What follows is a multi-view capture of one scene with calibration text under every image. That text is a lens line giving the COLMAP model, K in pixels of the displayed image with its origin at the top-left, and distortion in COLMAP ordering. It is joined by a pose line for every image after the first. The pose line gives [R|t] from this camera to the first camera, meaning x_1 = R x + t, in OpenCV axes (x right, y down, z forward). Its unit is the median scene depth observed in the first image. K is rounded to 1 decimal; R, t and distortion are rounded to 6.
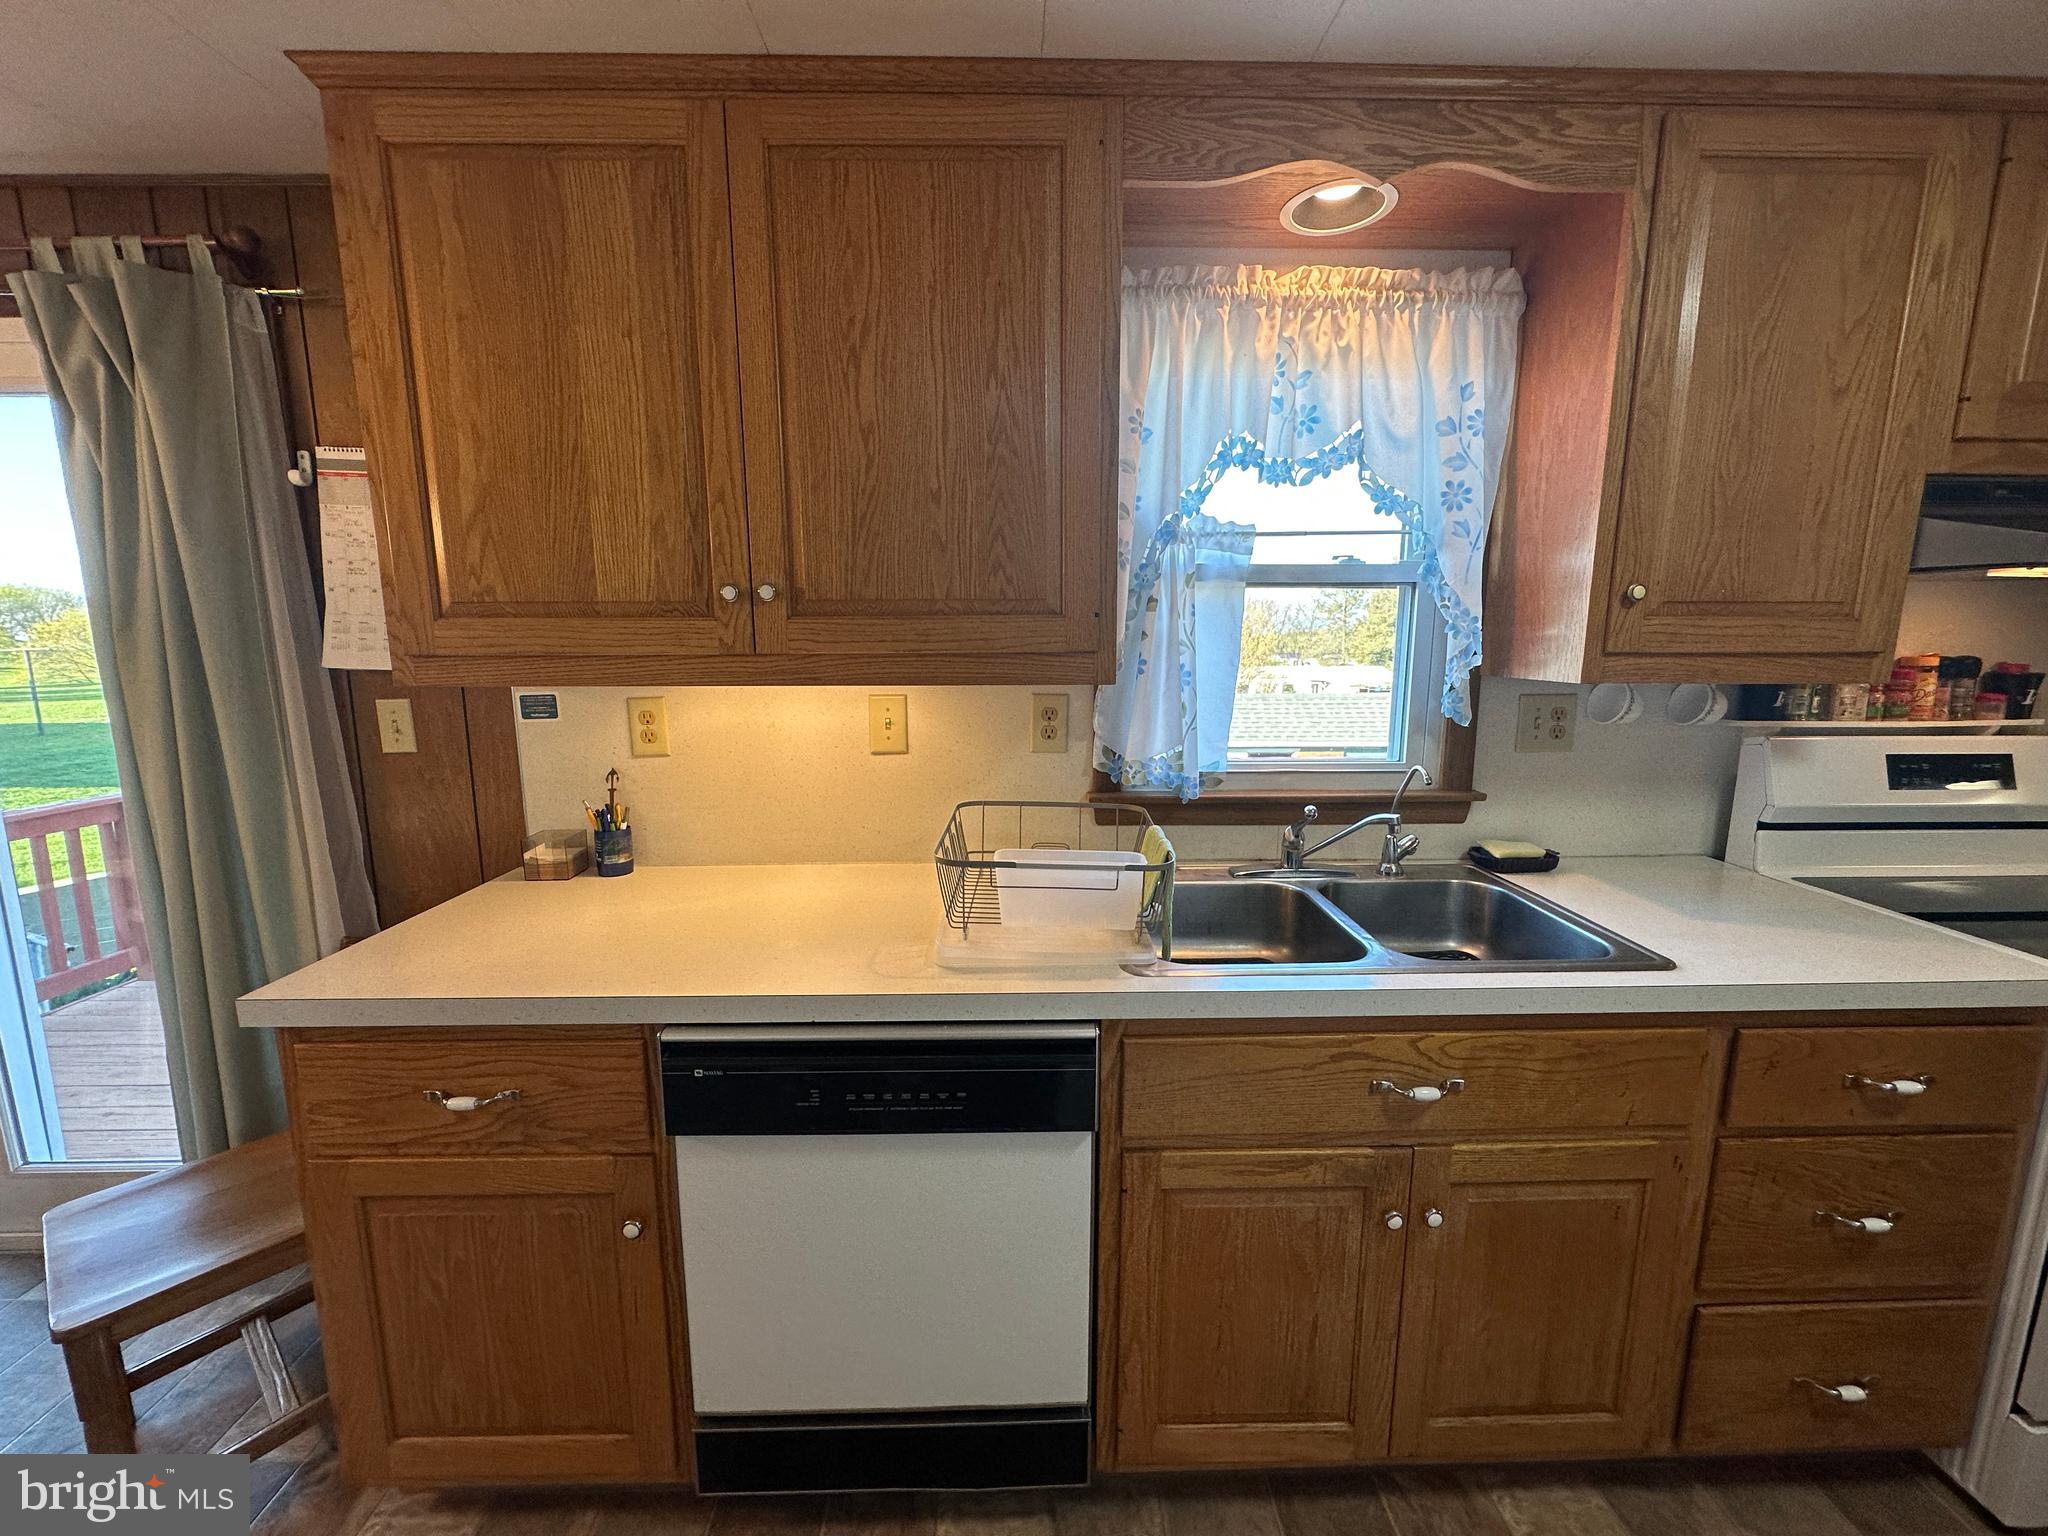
lens RADIAL K [[805.6, 0, 1024.0], [0, 805.6, 768.0], [0, 0, 1]] dist [-0.004182, 0.000148]
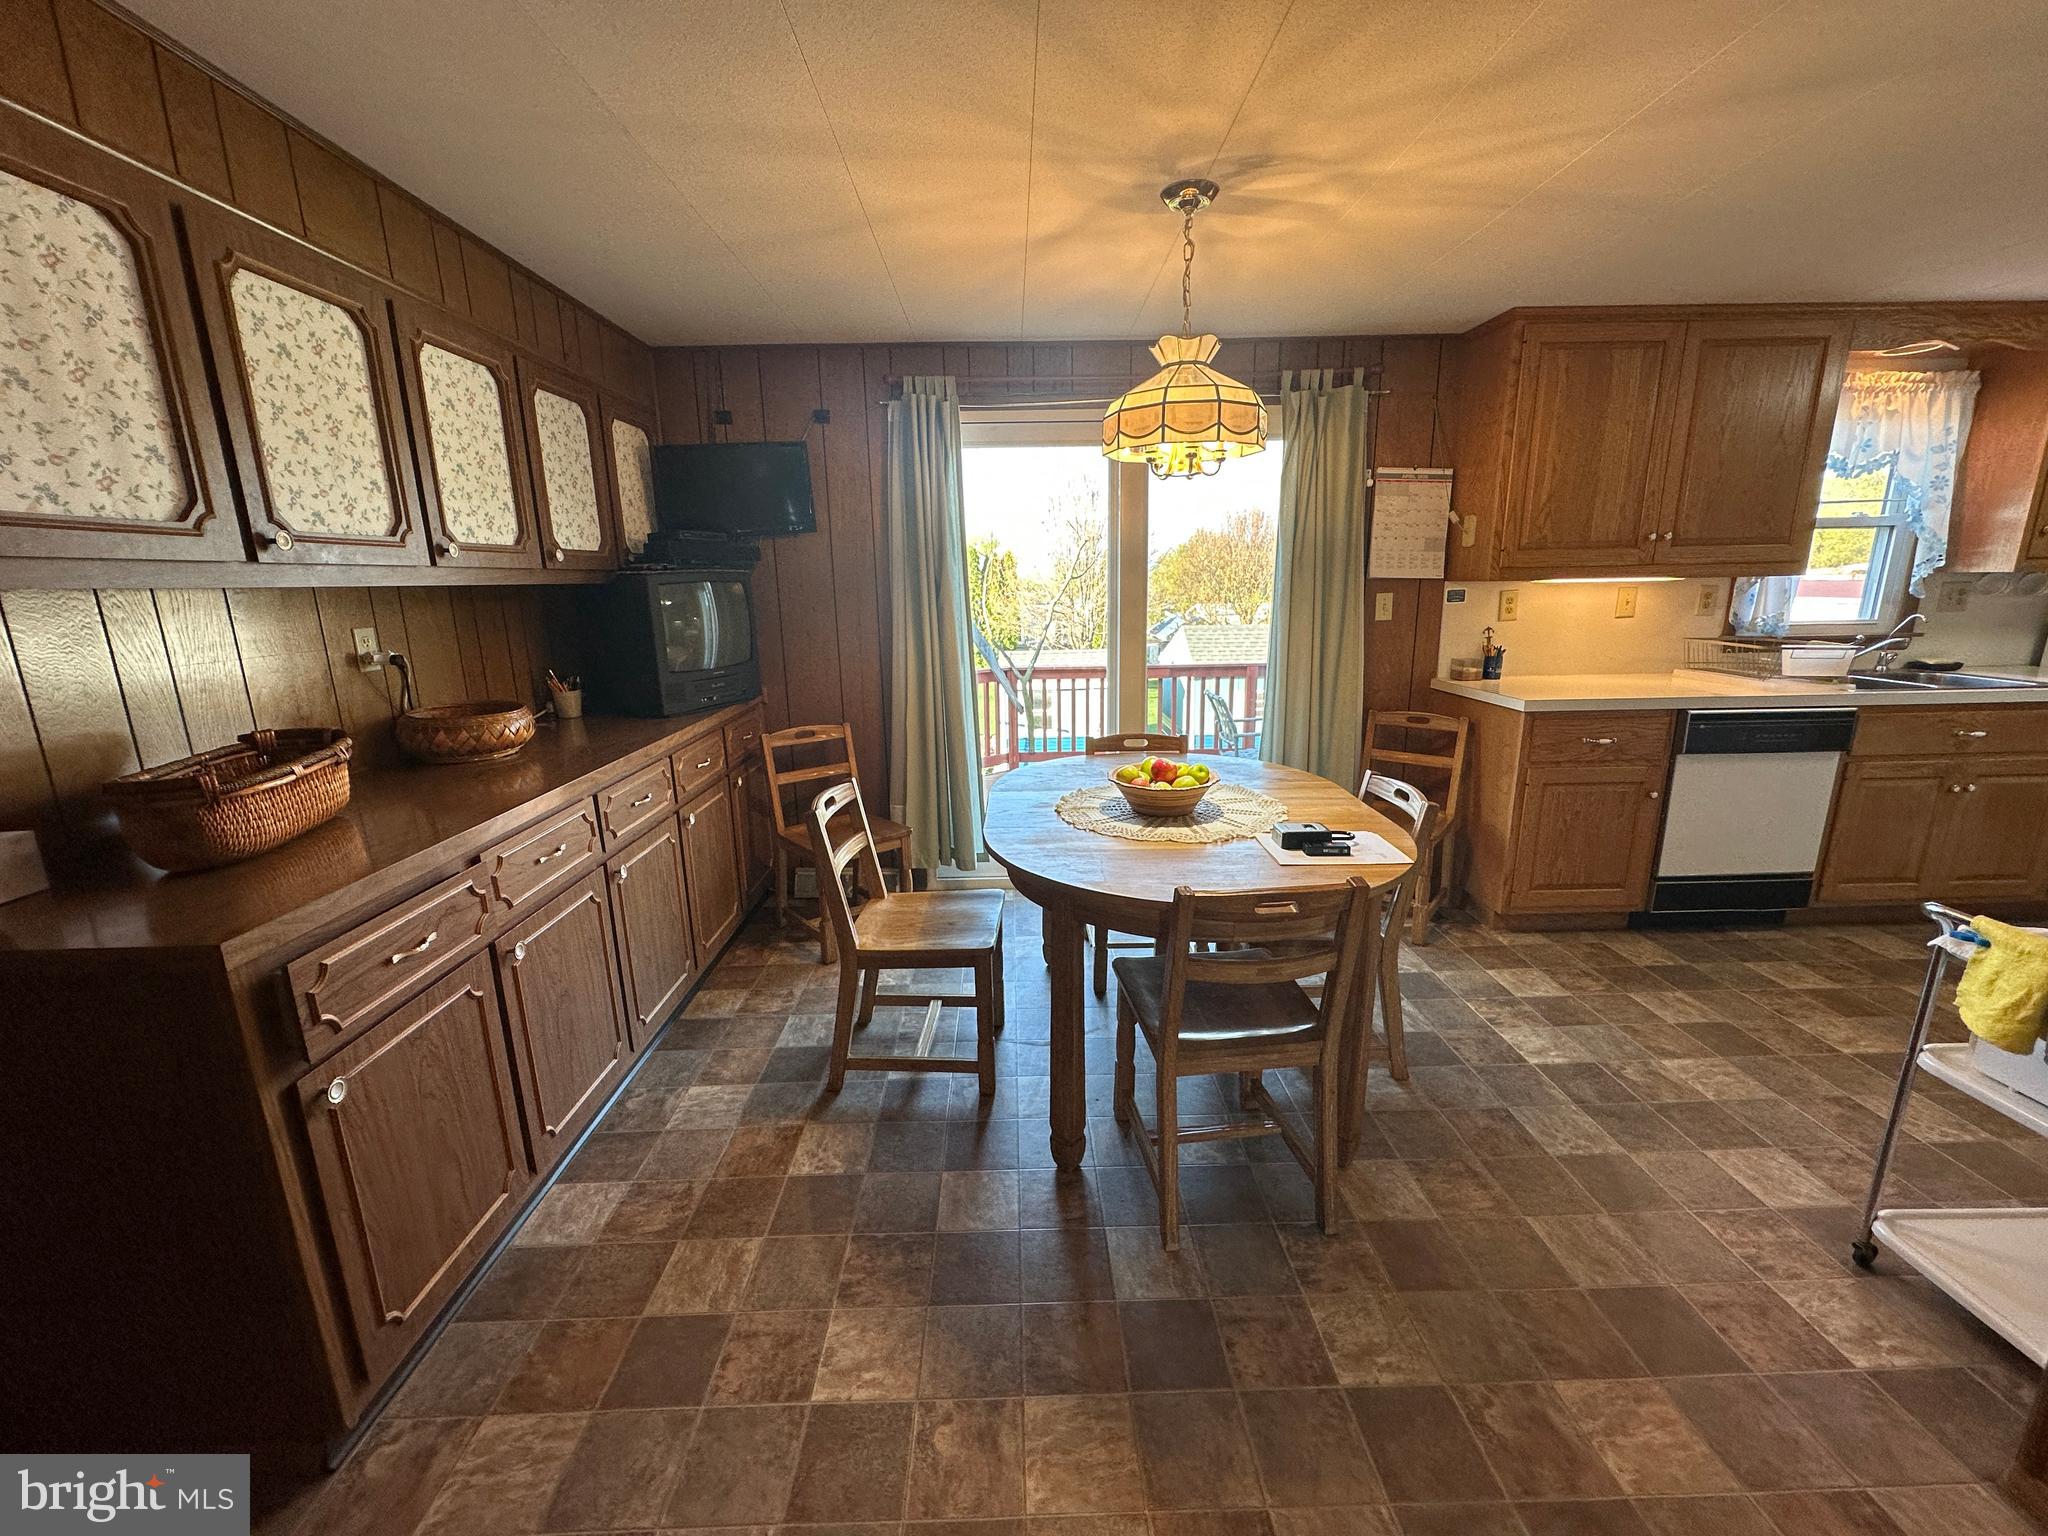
lens RADIAL K [[814.7, 0, 1022.8], [0, 814.7, 767.1], [0, 0, 1]] dist [-0.004914, 0.001263]
pose [[0.999840, -0.015764, -0.008465, -2.108125], [0.016300, 0.997586, 0.067501, 0.245972], [0.007381, -0.067628, 0.997683, -1.333609]]
